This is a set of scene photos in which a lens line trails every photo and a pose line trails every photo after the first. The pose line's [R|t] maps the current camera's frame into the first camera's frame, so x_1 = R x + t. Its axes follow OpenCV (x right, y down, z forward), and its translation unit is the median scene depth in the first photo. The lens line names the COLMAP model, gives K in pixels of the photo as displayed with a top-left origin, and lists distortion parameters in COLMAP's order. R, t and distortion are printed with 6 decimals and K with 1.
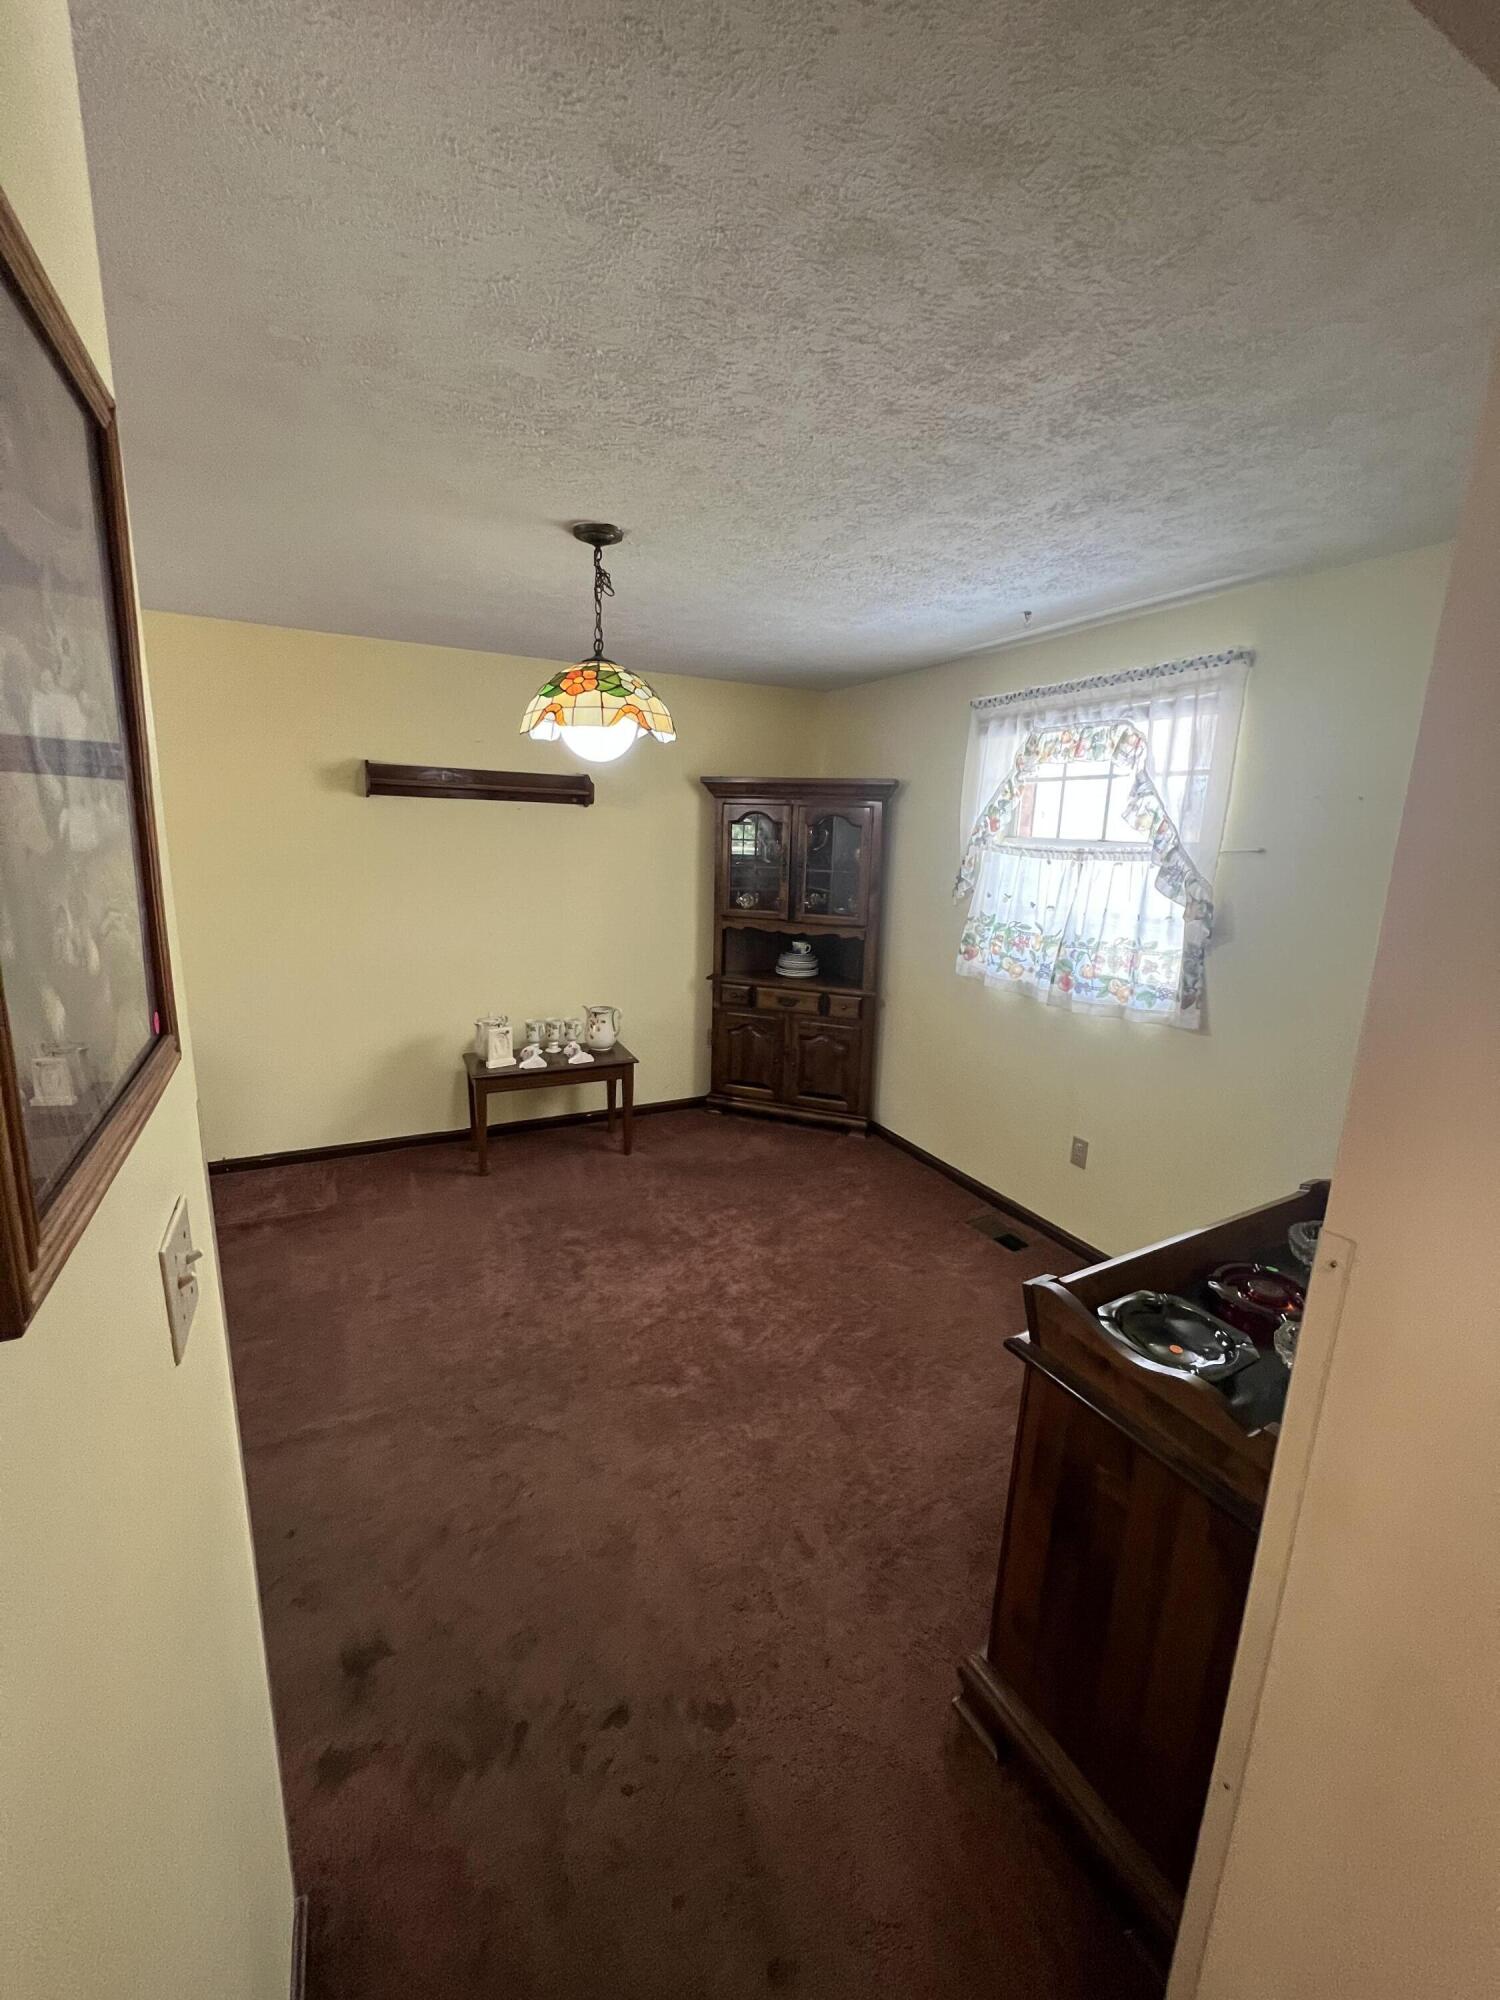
lens RADIAL K [[797.2, 0, 750.0], [0, 797.2, 1000.0], [0, 0, 1]] dist [0.000670, -0.000093]
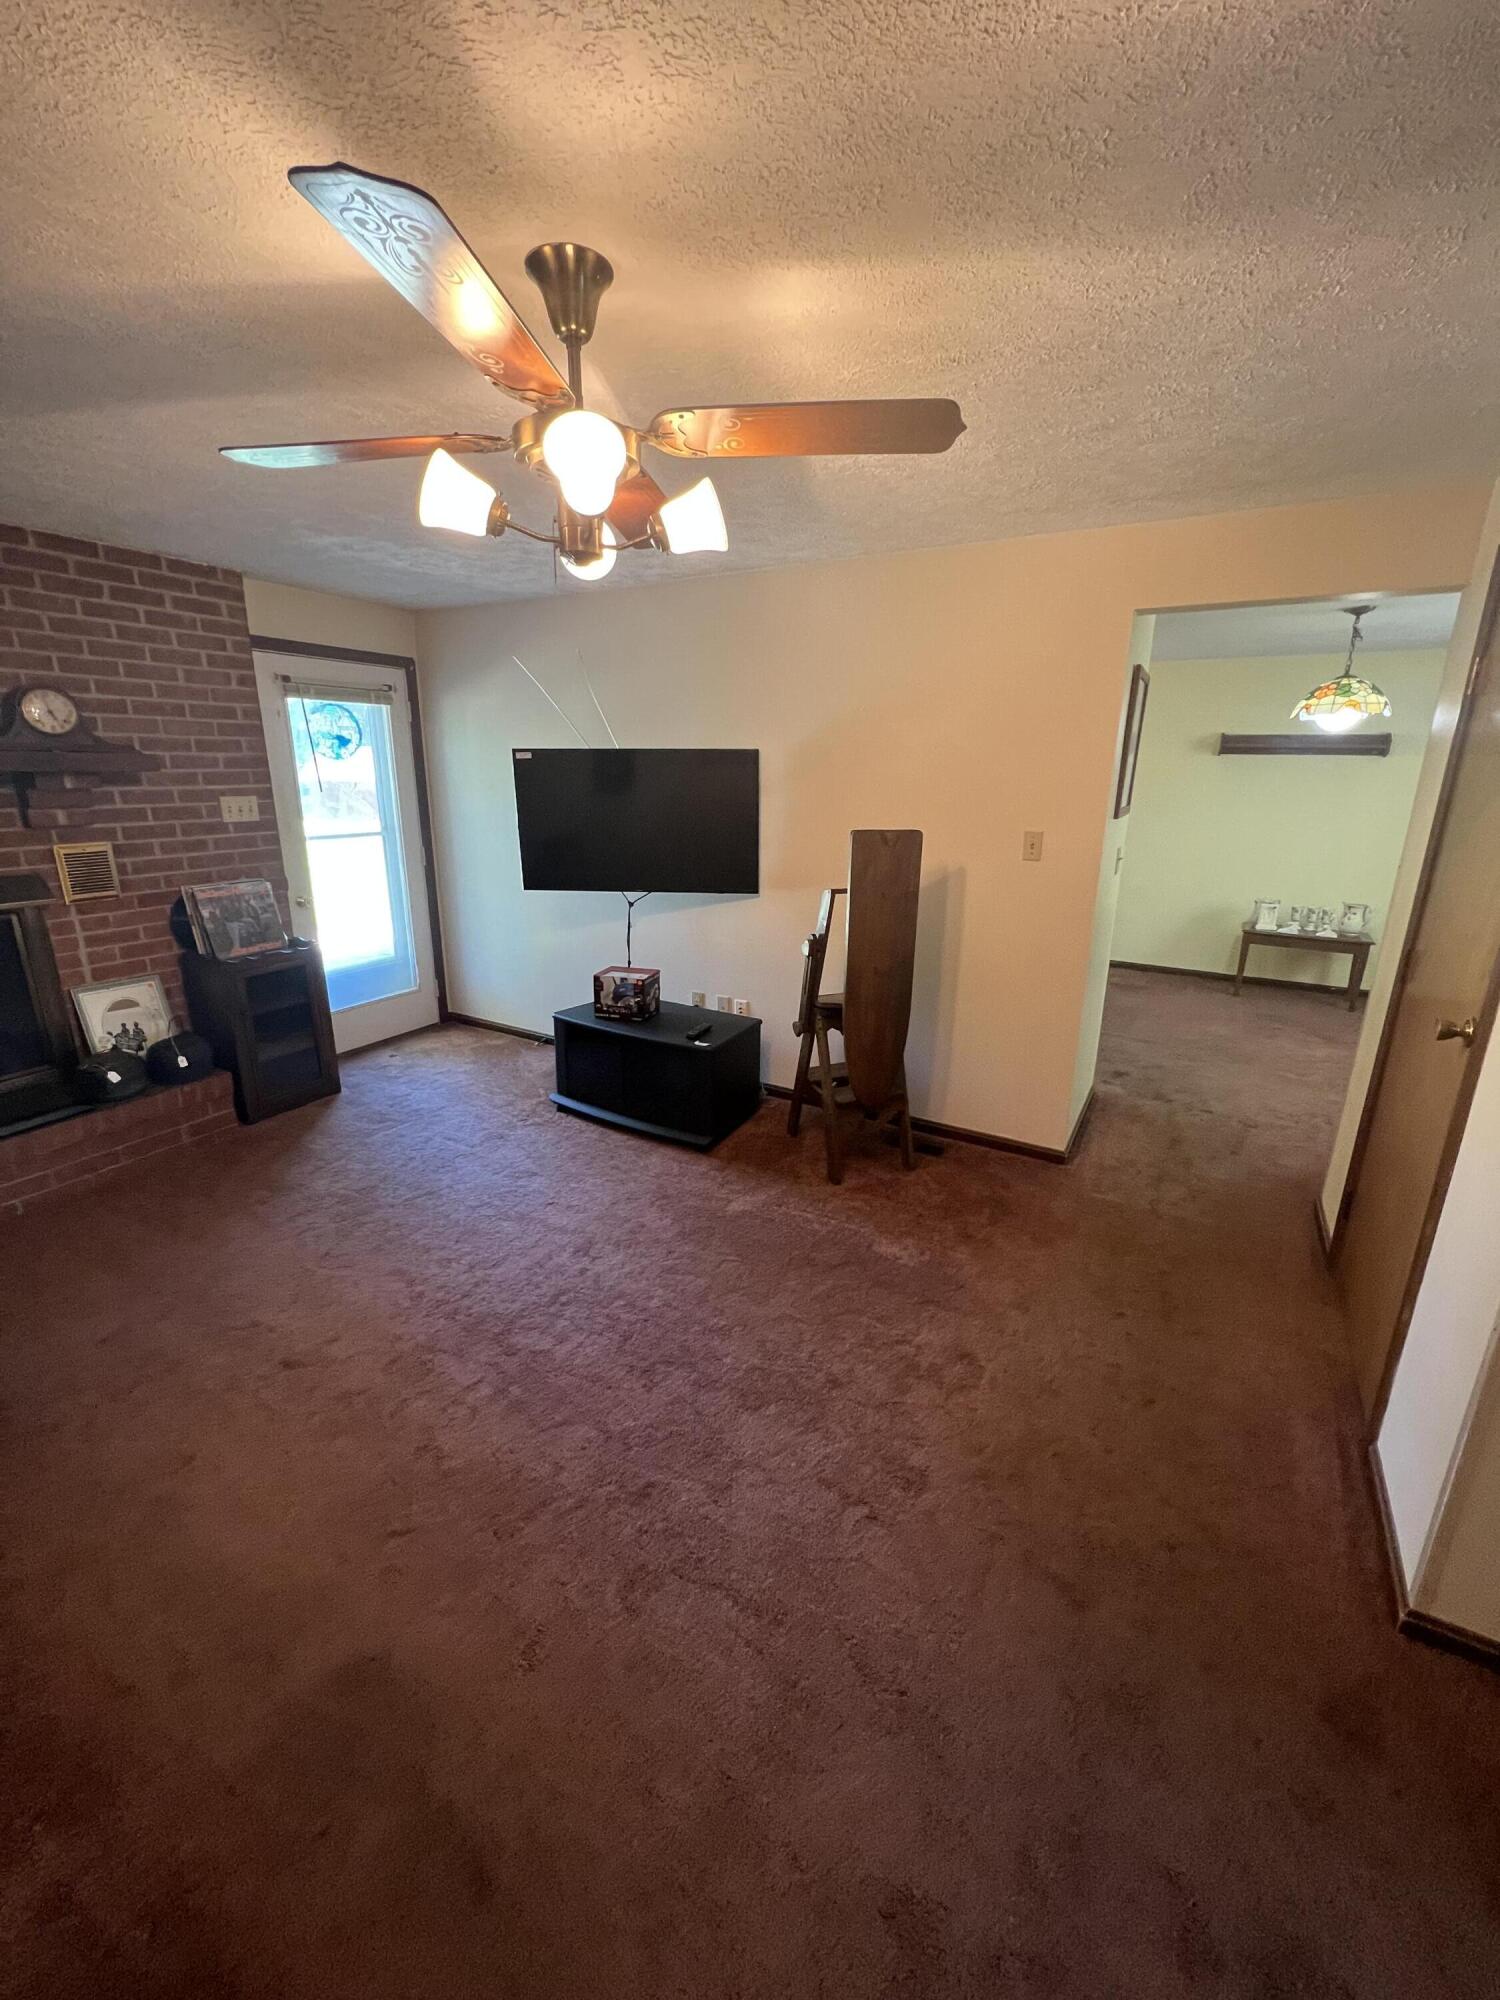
lens RADIAL K [[789.0, 0, 750.0], [0, 789.0, 1000.0], [0, 0, 1]] dist [-0.017675, 0.000074]
pose [[0.543530, 0.207251, -0.813402, 0.444840], [-0.171611, 0.976008, 0.134009, 0.202221], [0.821660, 0.066751, 0.566056, -0.733072]]
